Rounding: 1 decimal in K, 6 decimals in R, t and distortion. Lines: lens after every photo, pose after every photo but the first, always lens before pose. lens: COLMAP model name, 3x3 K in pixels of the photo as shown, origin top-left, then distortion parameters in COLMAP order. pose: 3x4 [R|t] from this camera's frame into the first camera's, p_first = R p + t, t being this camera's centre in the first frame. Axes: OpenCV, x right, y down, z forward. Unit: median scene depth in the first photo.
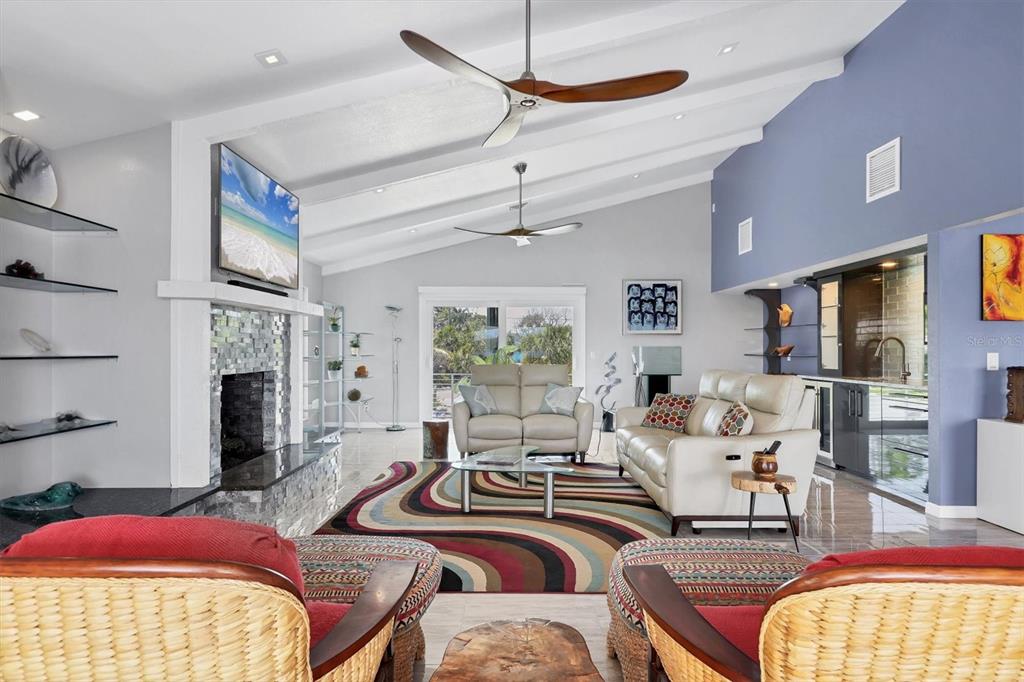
lens RADIAL K [[586.9, 0, 512.0], [0, 586.9, 341.0], [0, 0, 1]] dist [-0.013882, -0.000061]
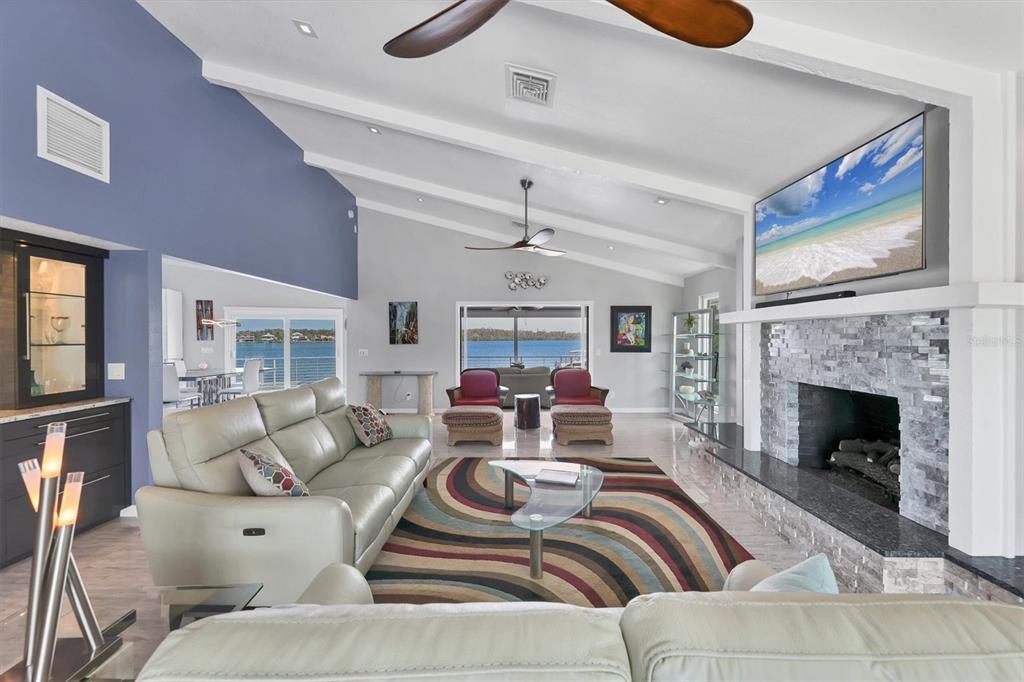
lens RADIAL K [[441.6, 0, 525.2], [0, 441.6, 338.0], [0, 0, 1]] dist [-0.001880, -0.000198]
pose [[-0.999599, -0.000973, -0.028317, 0.027472], [-0.000799, 0.999981, -0.006129, -0.010506], [0.028323, -0.006104, -0.999580, 0.922354]]
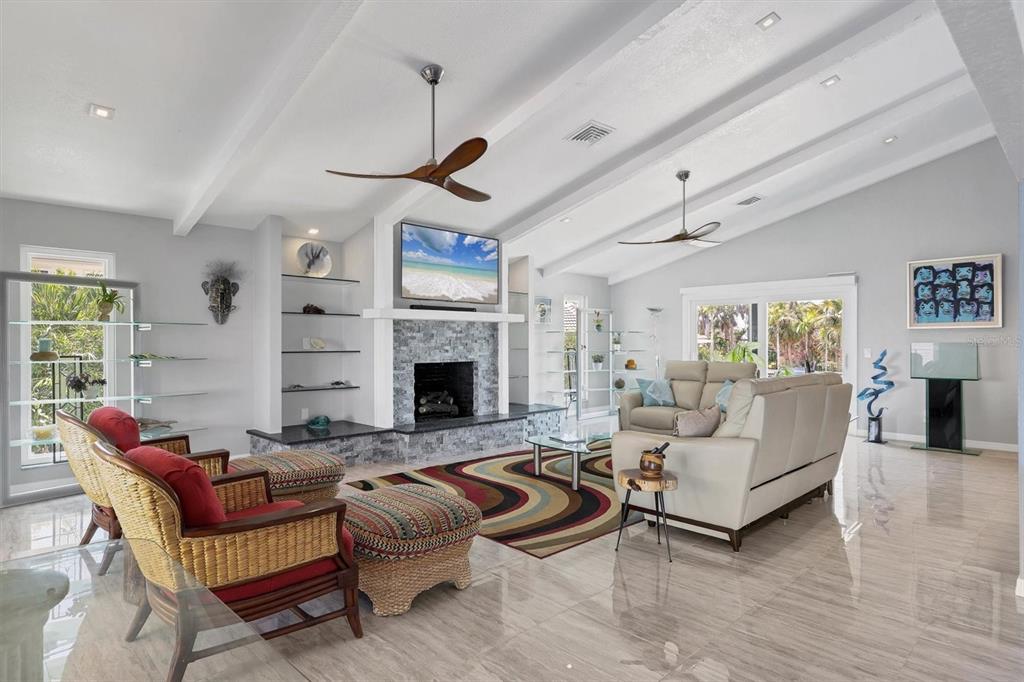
lens RADIAL K [[545.2, 0, 512.0], [0, 545.2, 341.0], [0, 0, 1]] dist [0.015229, -0.000226]
pose [[0.702793, -0.002311, -0.711391, 0.382006], [0.011197, 0.999907, 0.007813, -0.006336], [0.711306, -0.013456, 0.702753, 0.060407]]
